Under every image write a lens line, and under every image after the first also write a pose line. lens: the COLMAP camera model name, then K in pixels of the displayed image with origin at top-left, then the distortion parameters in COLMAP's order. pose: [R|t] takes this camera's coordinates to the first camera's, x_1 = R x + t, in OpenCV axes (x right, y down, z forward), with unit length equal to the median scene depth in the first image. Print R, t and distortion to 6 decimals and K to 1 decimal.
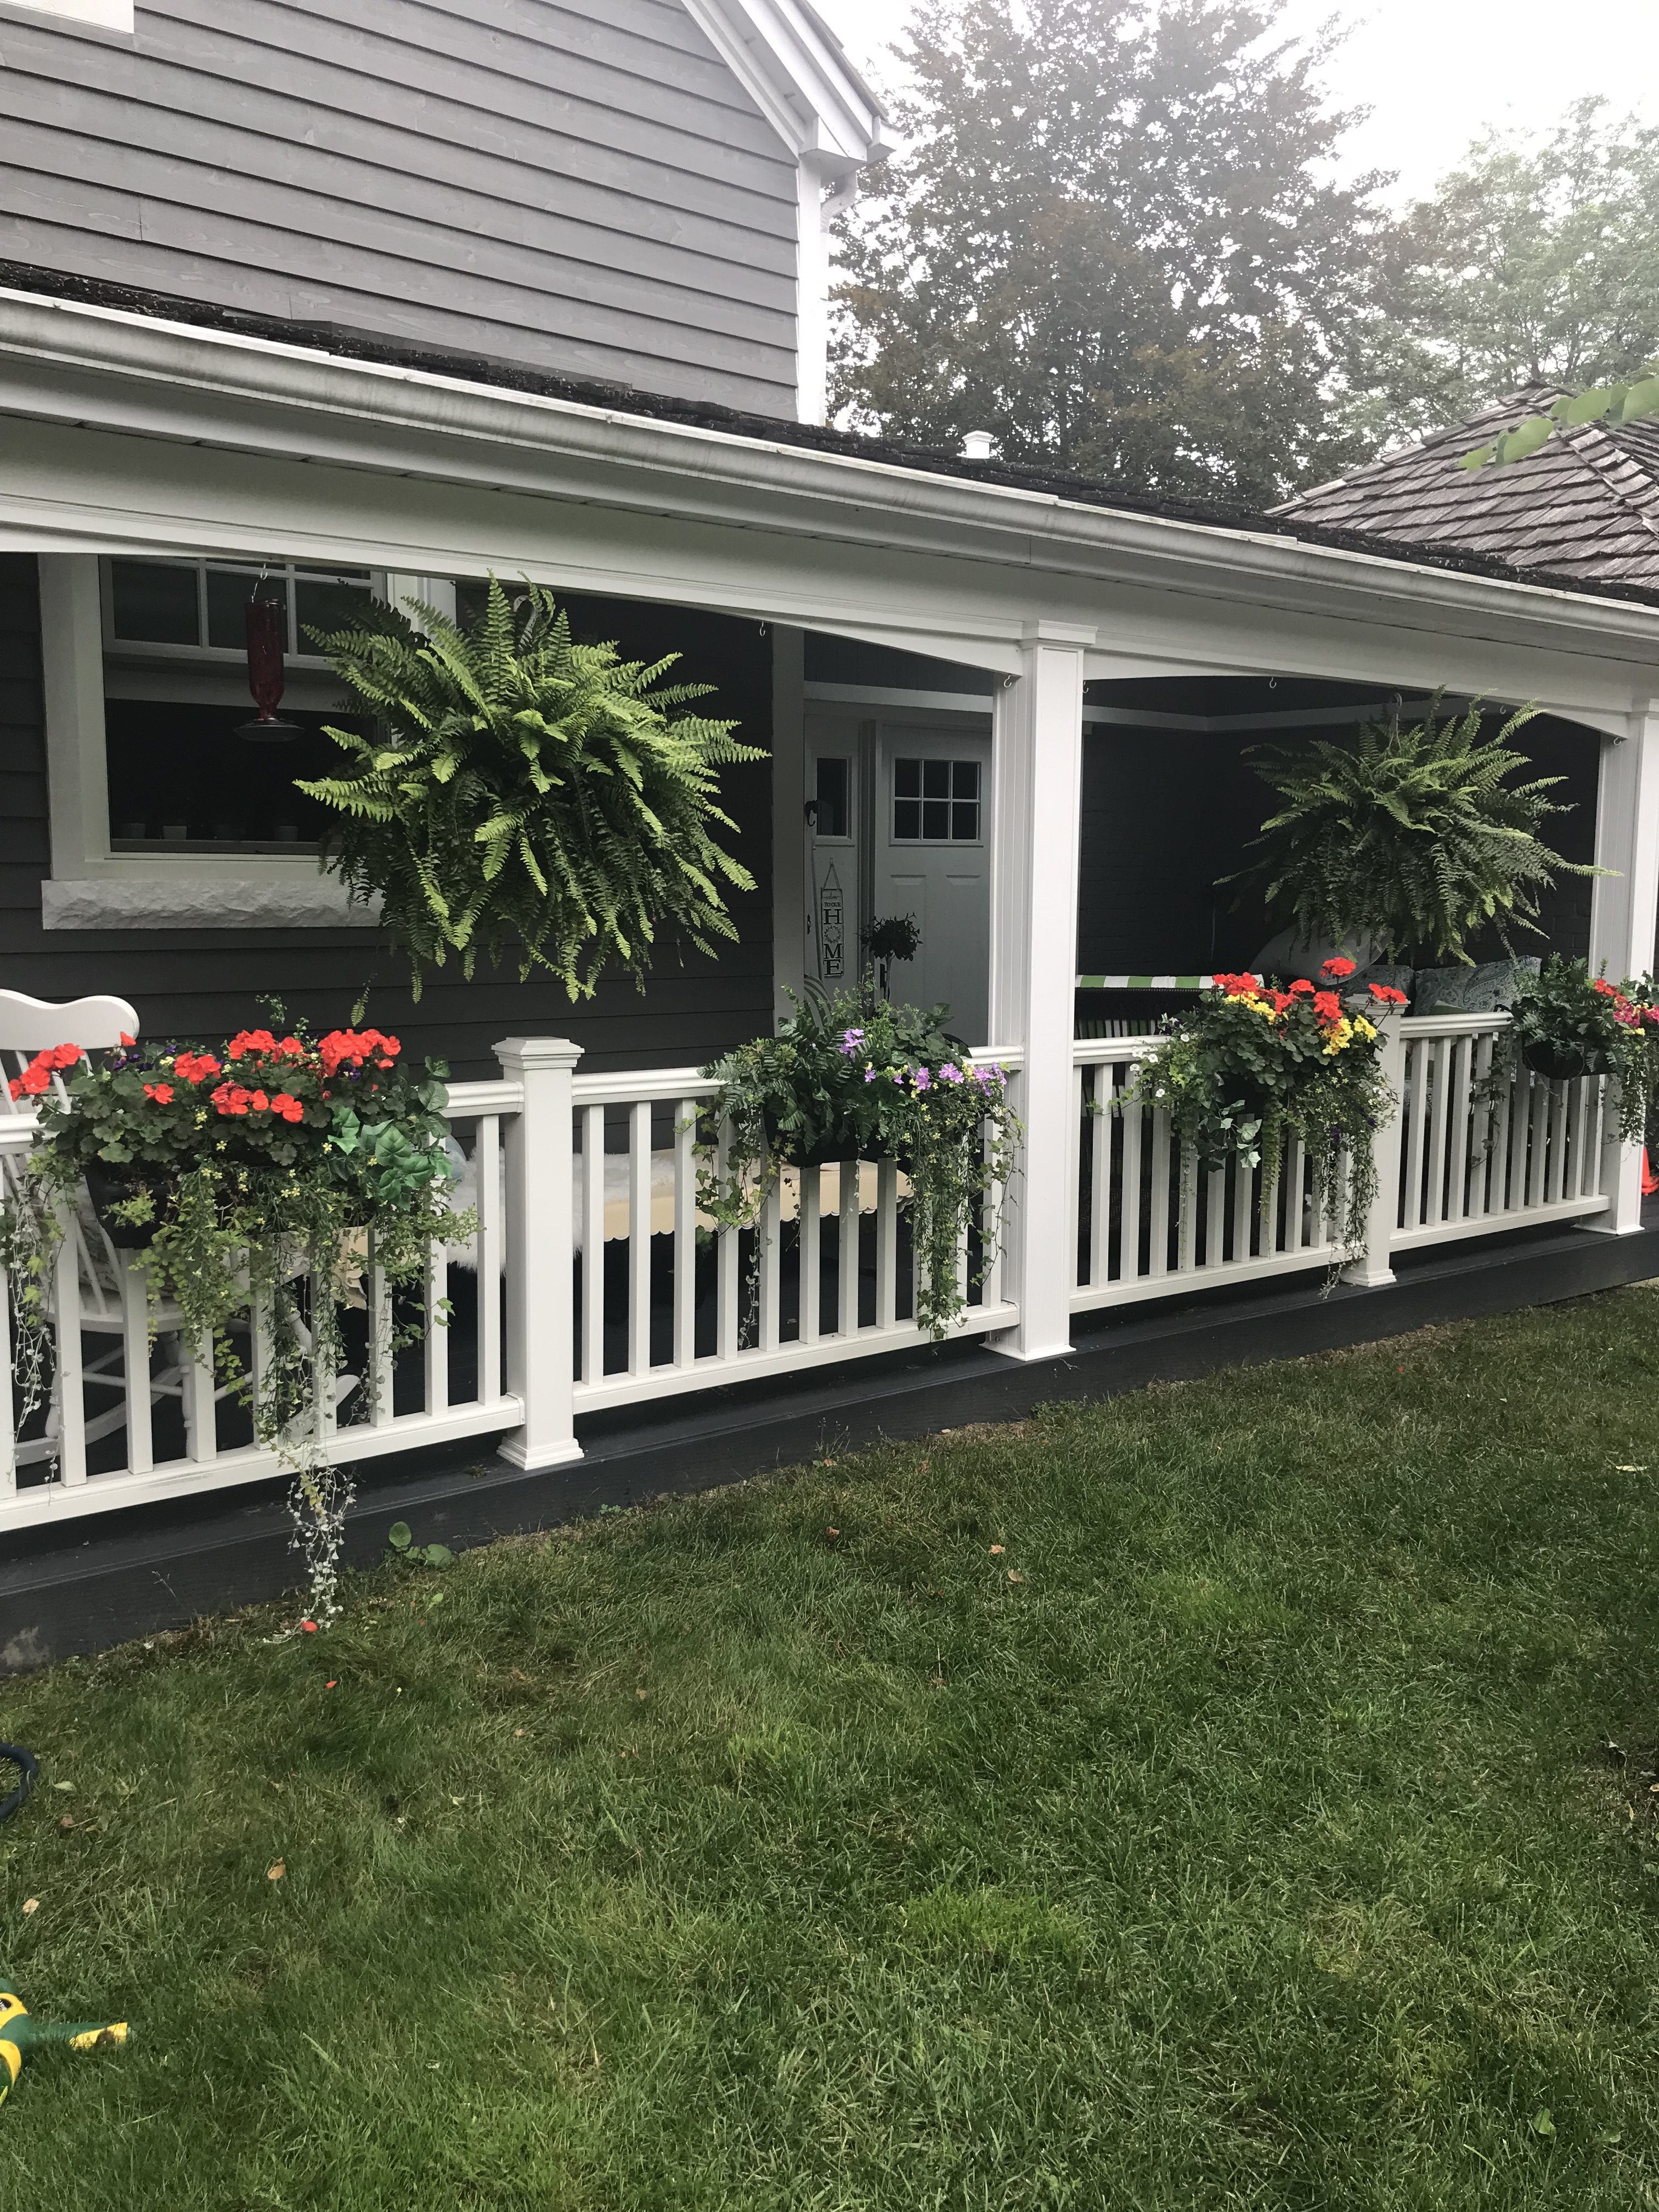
lens RADIAL K [[1795.5, 0, 835.8], [0, 1795.5, 1088.9], [0, 0, 1]] dist [0.003453, -0.004368]
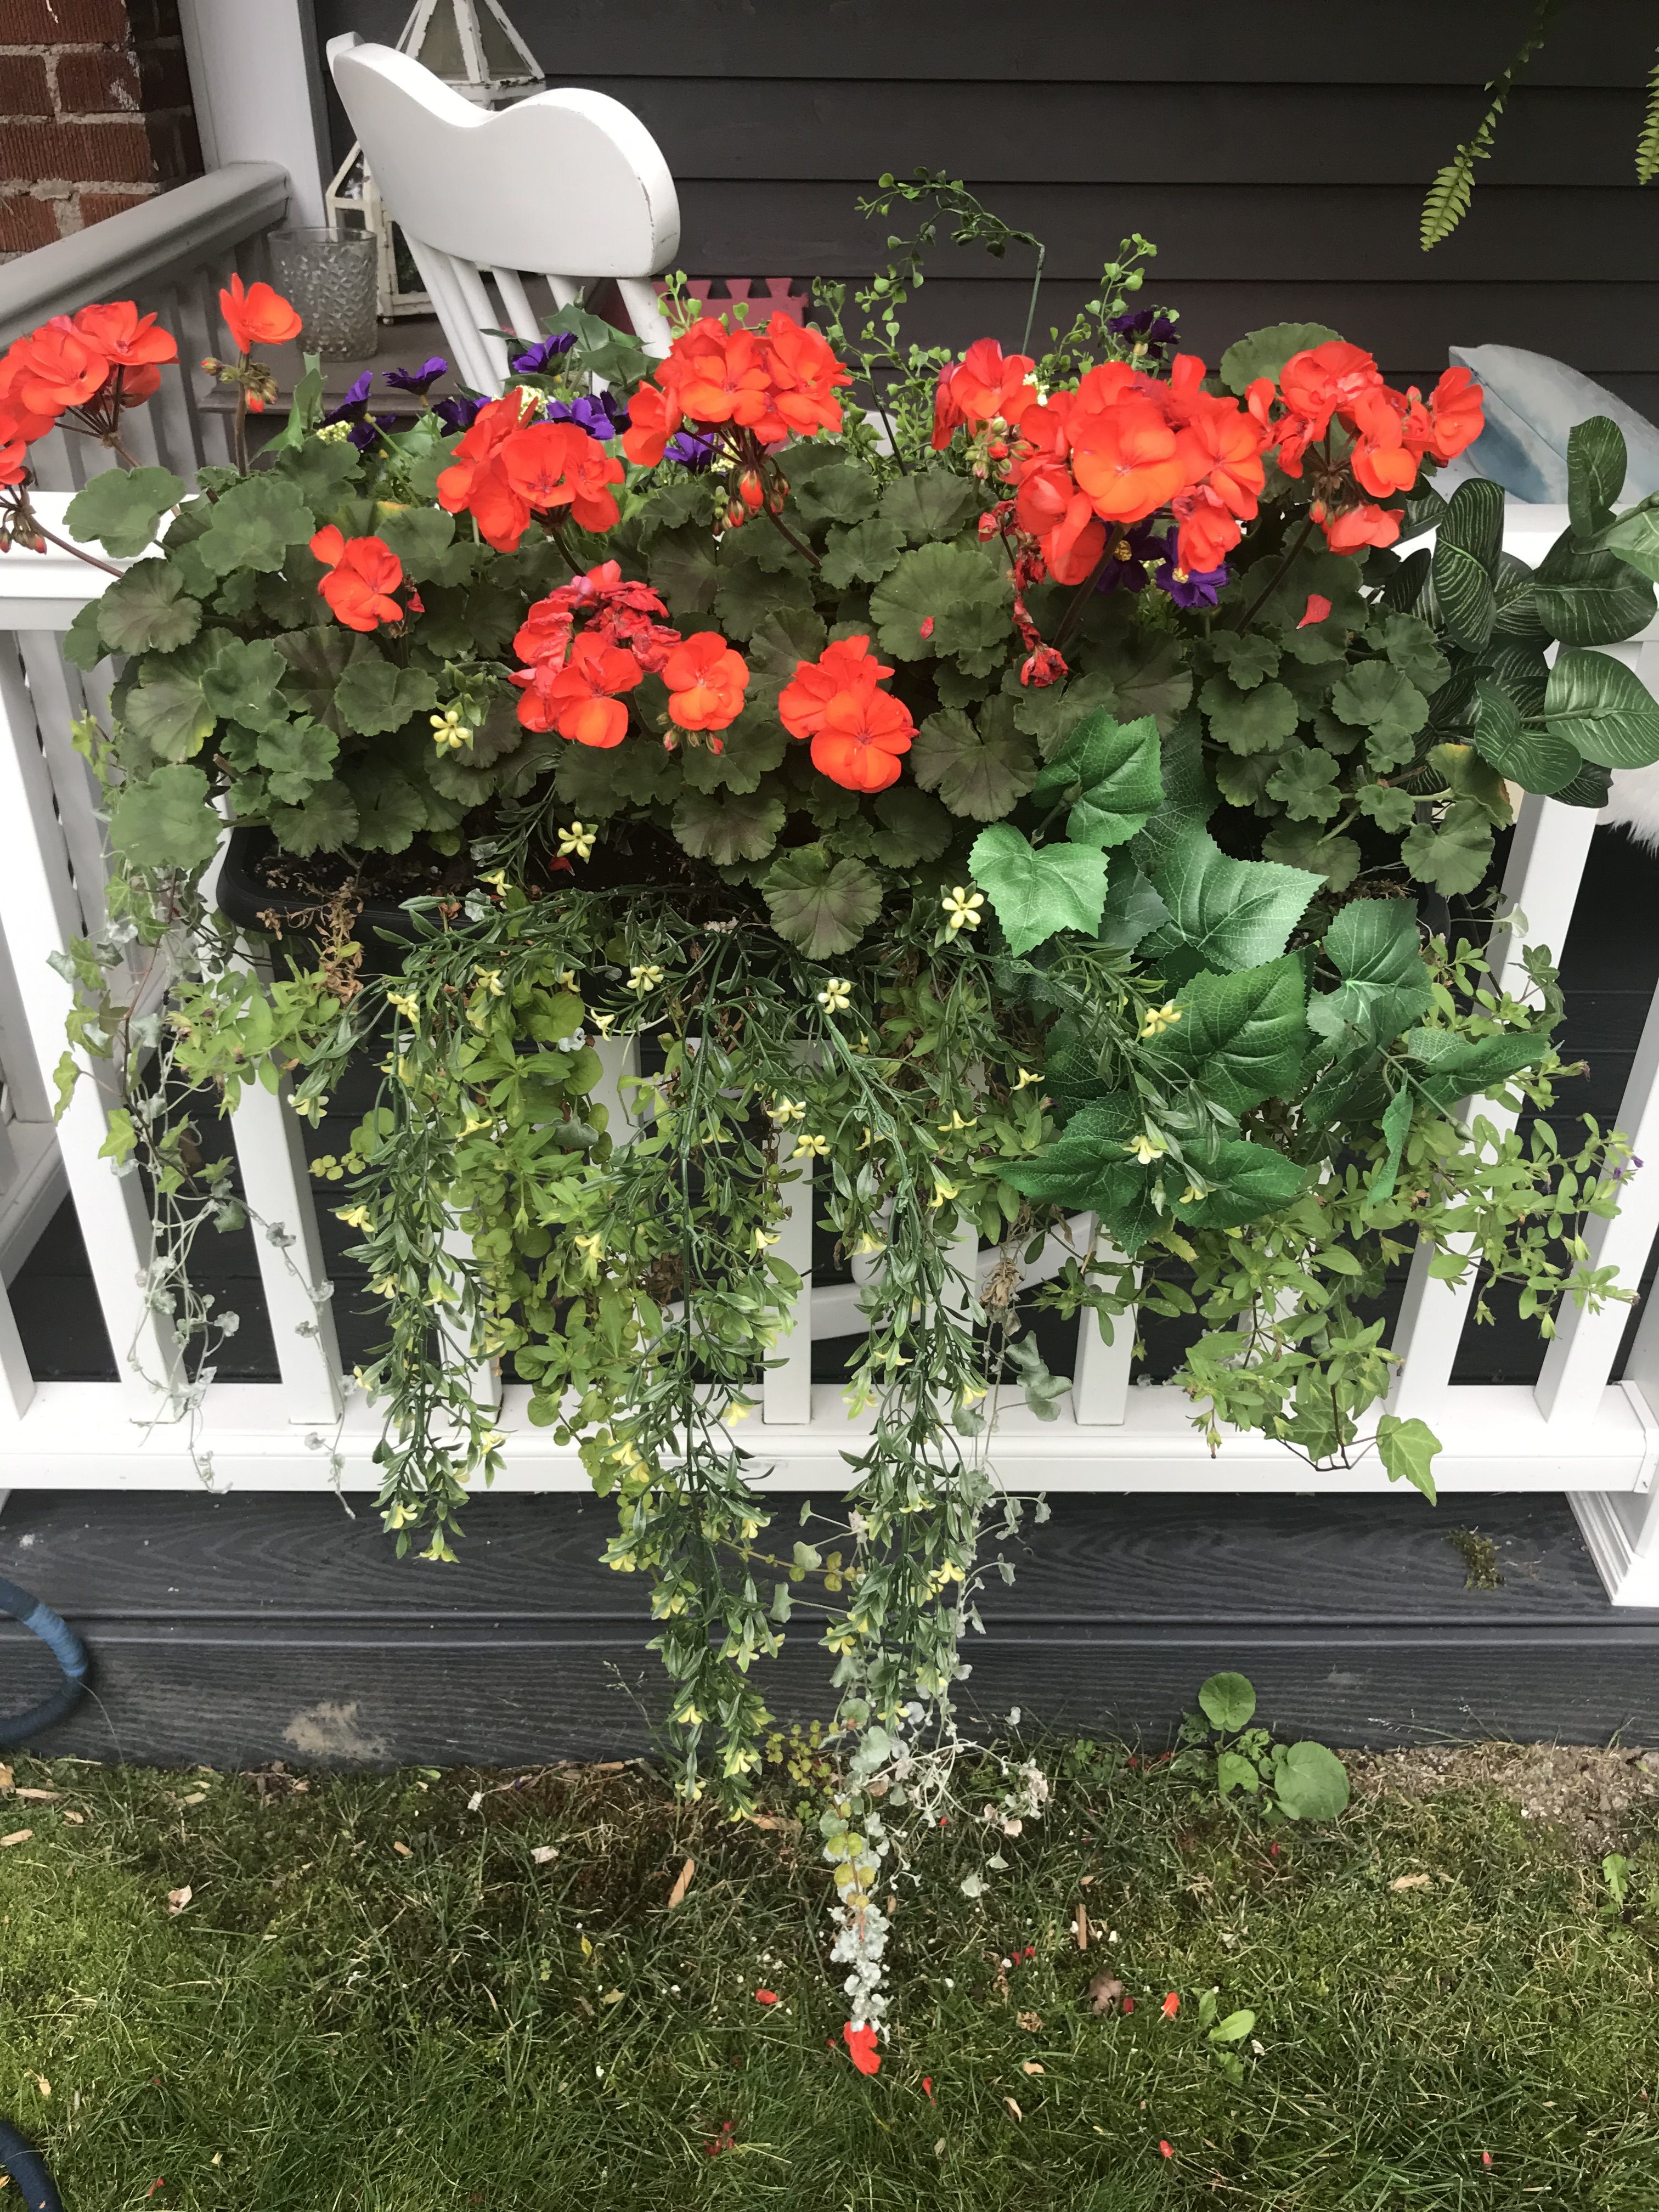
lens RADIAL K [[1795.5, 0, 835.8], [0, 1795.5, 1088.9], [0, 0, 1]] dist [0.003453, -0.004368]
pose [[0.782455, 0.340140, -0.521602, -0.174864], [-0.073355, 0.882152, 0.465218, -0.050934], [0.618371, -0.325750, 0.715195, 0.821430]]
